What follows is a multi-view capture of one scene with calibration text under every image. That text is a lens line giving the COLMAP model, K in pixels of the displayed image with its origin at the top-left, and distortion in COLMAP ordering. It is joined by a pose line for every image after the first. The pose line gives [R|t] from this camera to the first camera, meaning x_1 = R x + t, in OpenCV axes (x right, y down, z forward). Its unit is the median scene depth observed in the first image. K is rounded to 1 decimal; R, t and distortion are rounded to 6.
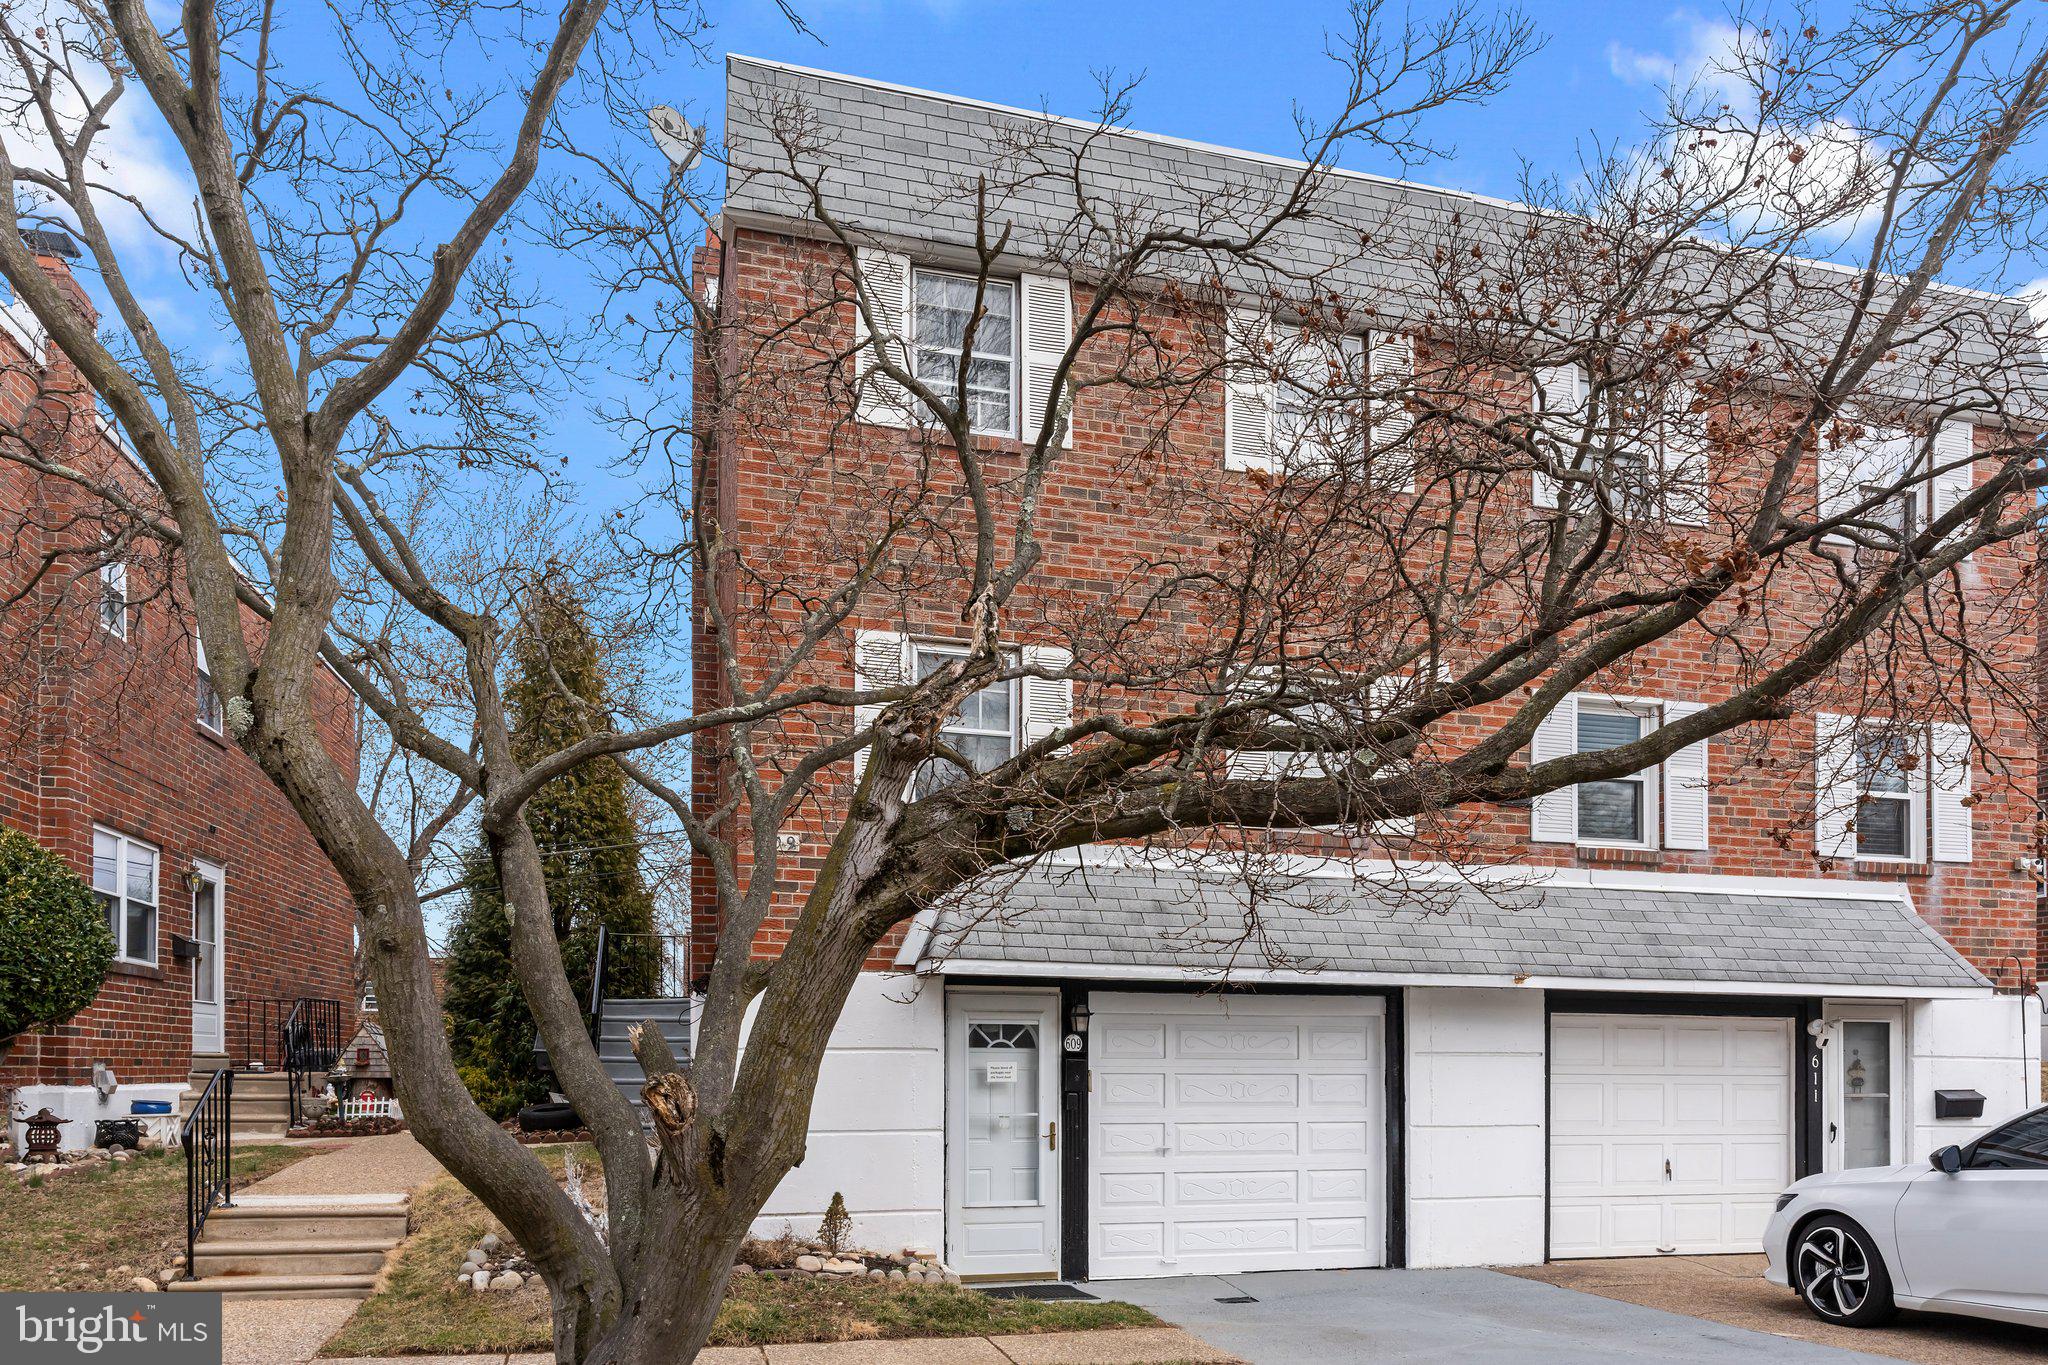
lens RADIAL K [[1369.9, 0, 1020.7], [0, 1369.9, 763.7], [0, 0, 1]] dist [-0.000961, 0.005024]
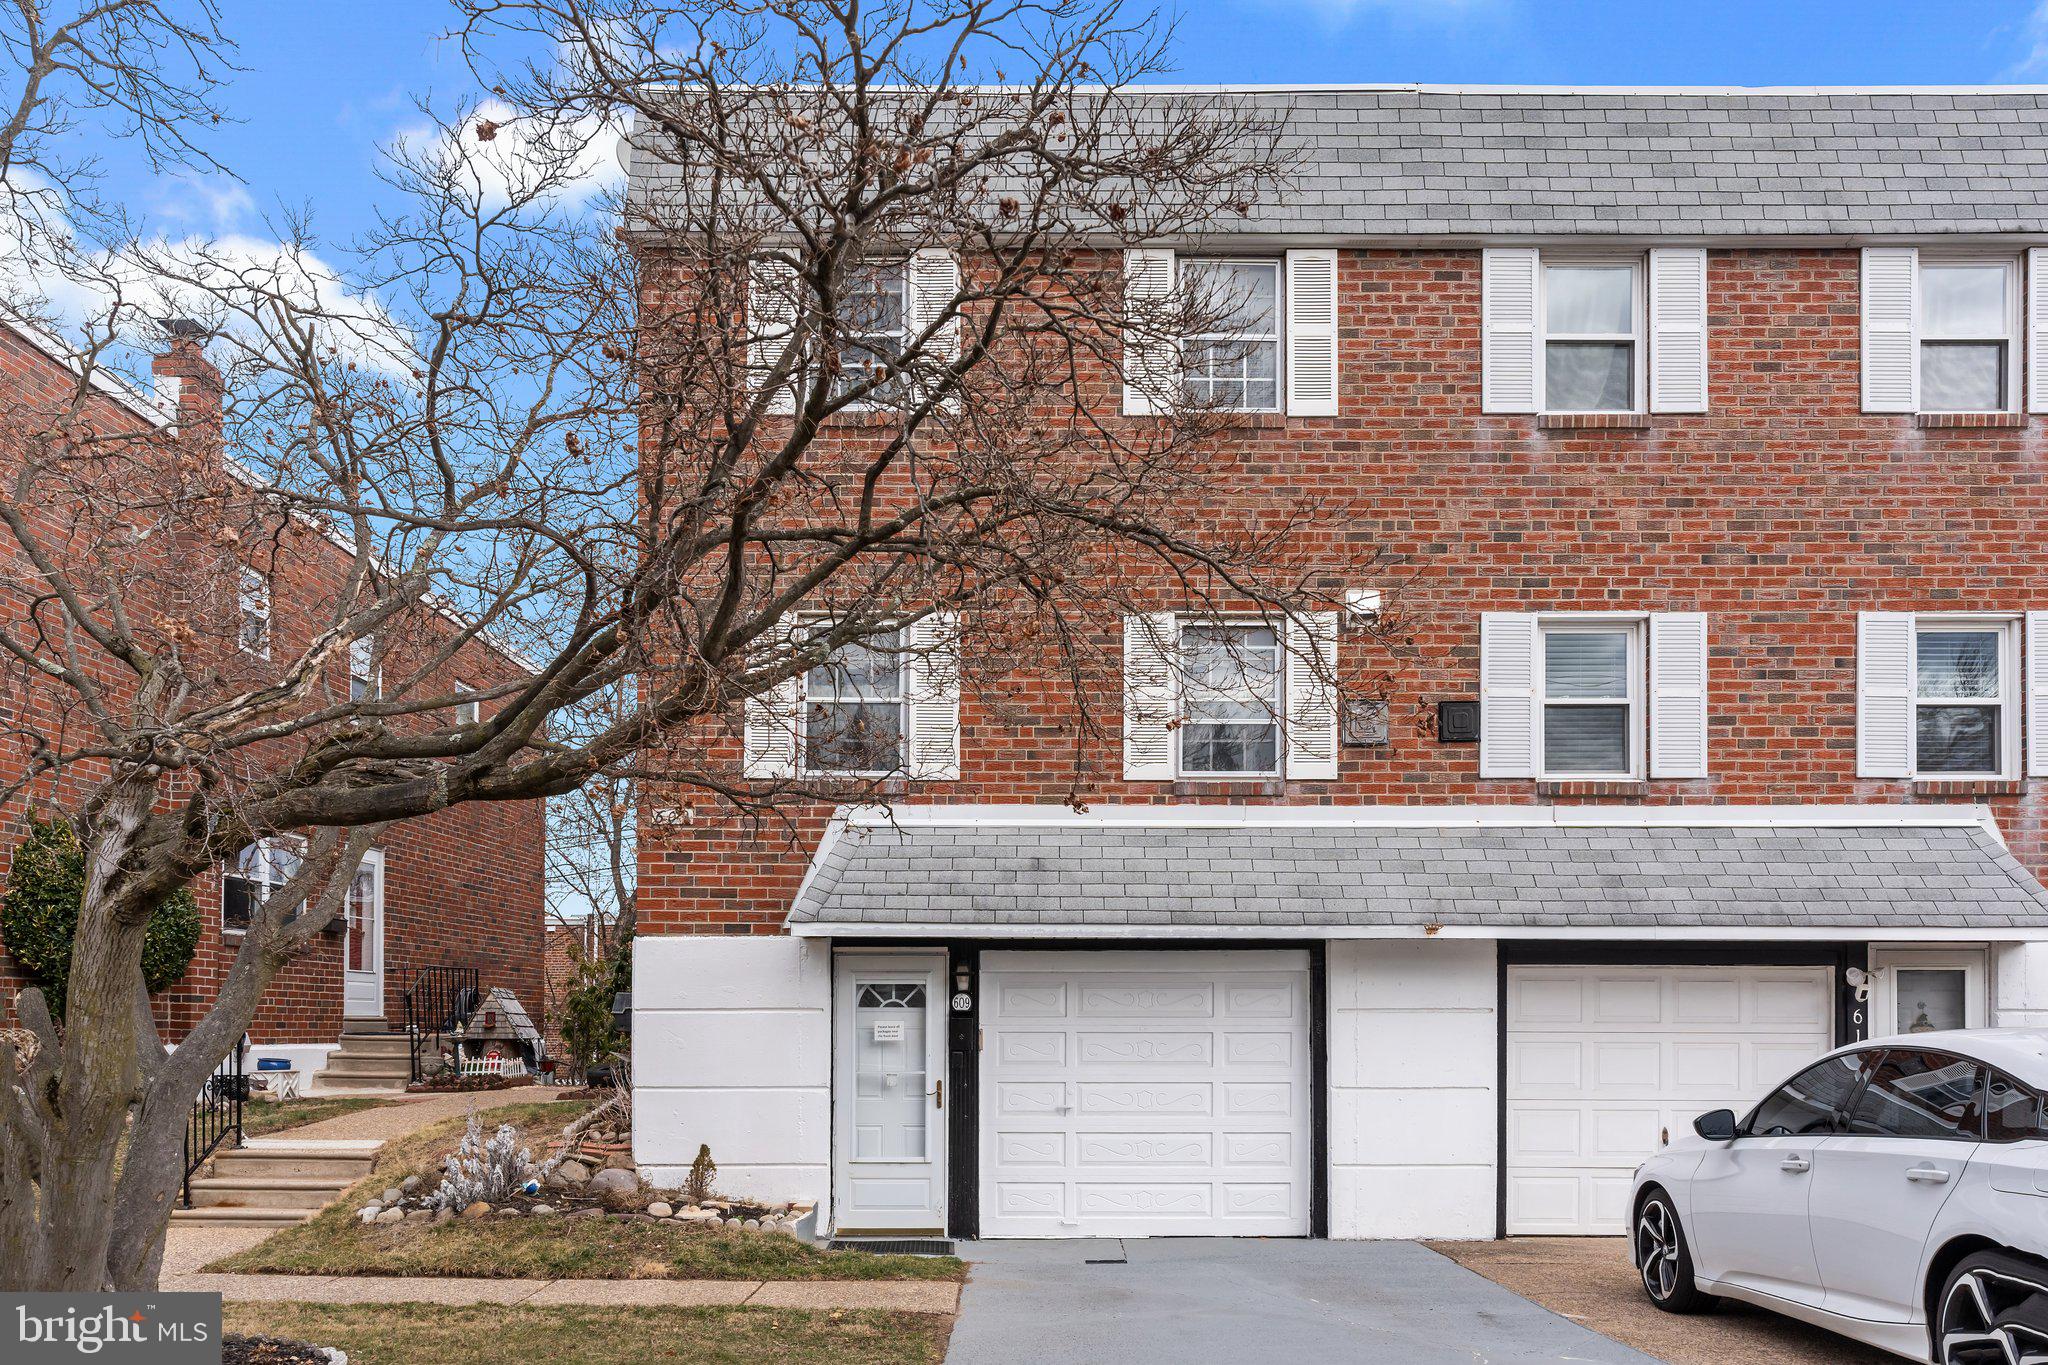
lens RADIAL K [[1462.1, 0, 1024.0], [0, 1462.1, 680.4], [0, 0, 1]] dist [0.005454, -0.001594]
pose [[0.963951, -0.064702, -0.258093, 0.361078], [0.060614, 0.997878, -0.023773, -0.004543], [0.259083, 0.007272, 0.965828, -0.032417]]
